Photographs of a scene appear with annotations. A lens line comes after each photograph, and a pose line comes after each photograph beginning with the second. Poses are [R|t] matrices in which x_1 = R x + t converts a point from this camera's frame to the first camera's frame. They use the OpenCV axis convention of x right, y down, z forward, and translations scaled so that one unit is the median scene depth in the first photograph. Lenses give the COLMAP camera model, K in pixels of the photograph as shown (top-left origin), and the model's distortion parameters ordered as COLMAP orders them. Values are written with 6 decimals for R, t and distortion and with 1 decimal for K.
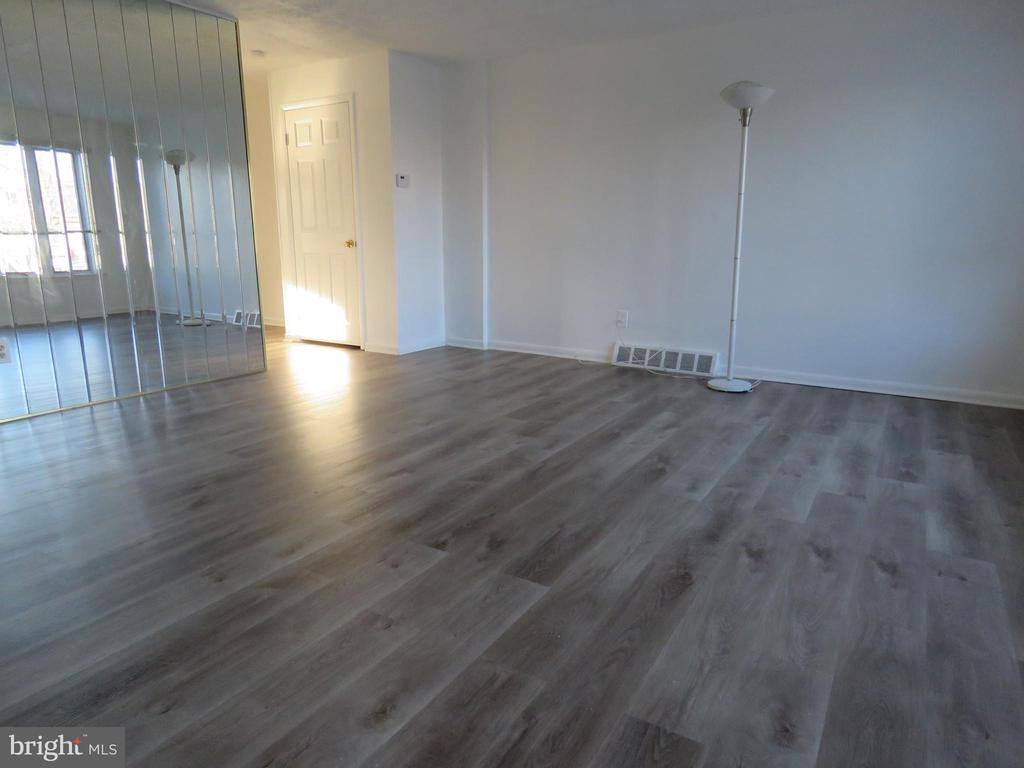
lens RADIAL K [[647.0, 0, 510.2], [0, 647.0, 386.2], [0, 0, 1]] dist [0.001935, 0.000315]
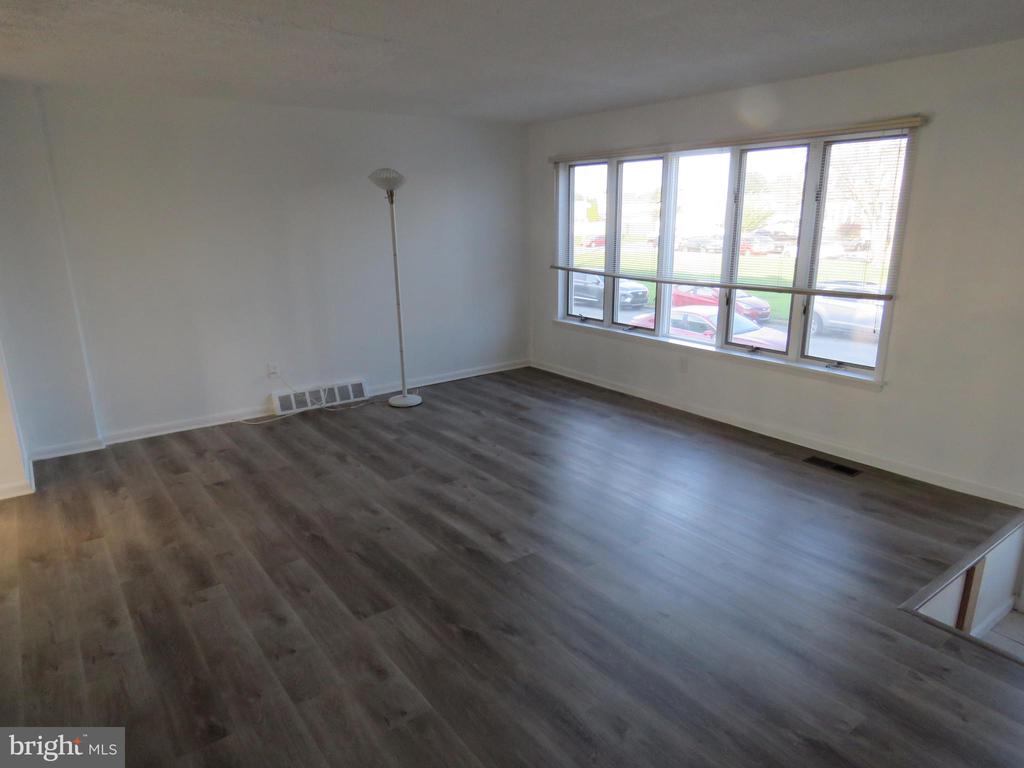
lens RADIAL K [[656.4, 0, 509.9], [0, 656.4, 387.3], [0, 0, 1]] dist [-0.001248, -0.000450]
pose [[0.372157, -0.254903, 0.892482, -0.944448], [0.221146, 0.958210, 0.181460, -0.278496], [-0.901440, 0.129837, 0.412975, 0.355022]]
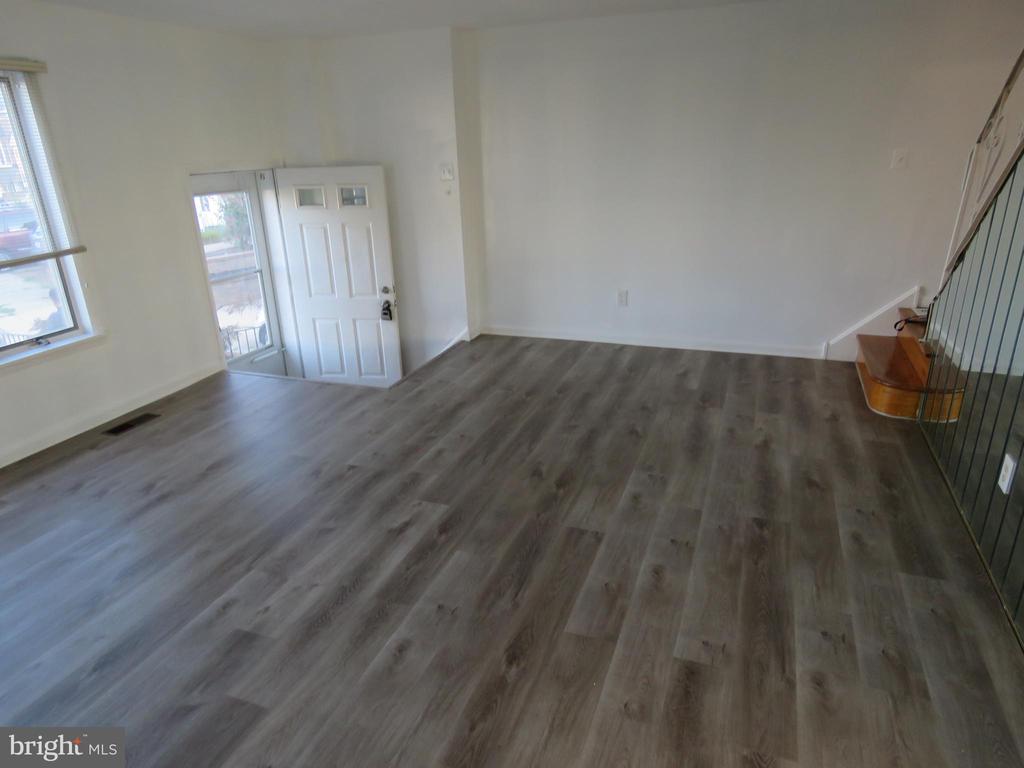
lens RADIAL K [[656.4, 0, 509.9], [0, 656.4, 387.3], [0, 0, 1]] dist [-0.001248, -0.000450]
pose [[-0.982749, 0.088838, -0.162210, -0.153329], [-0.014880, 0.836254, 0.548141, -0.511593], [0.184344, 0.541098, -0.820506, 1.425737]]
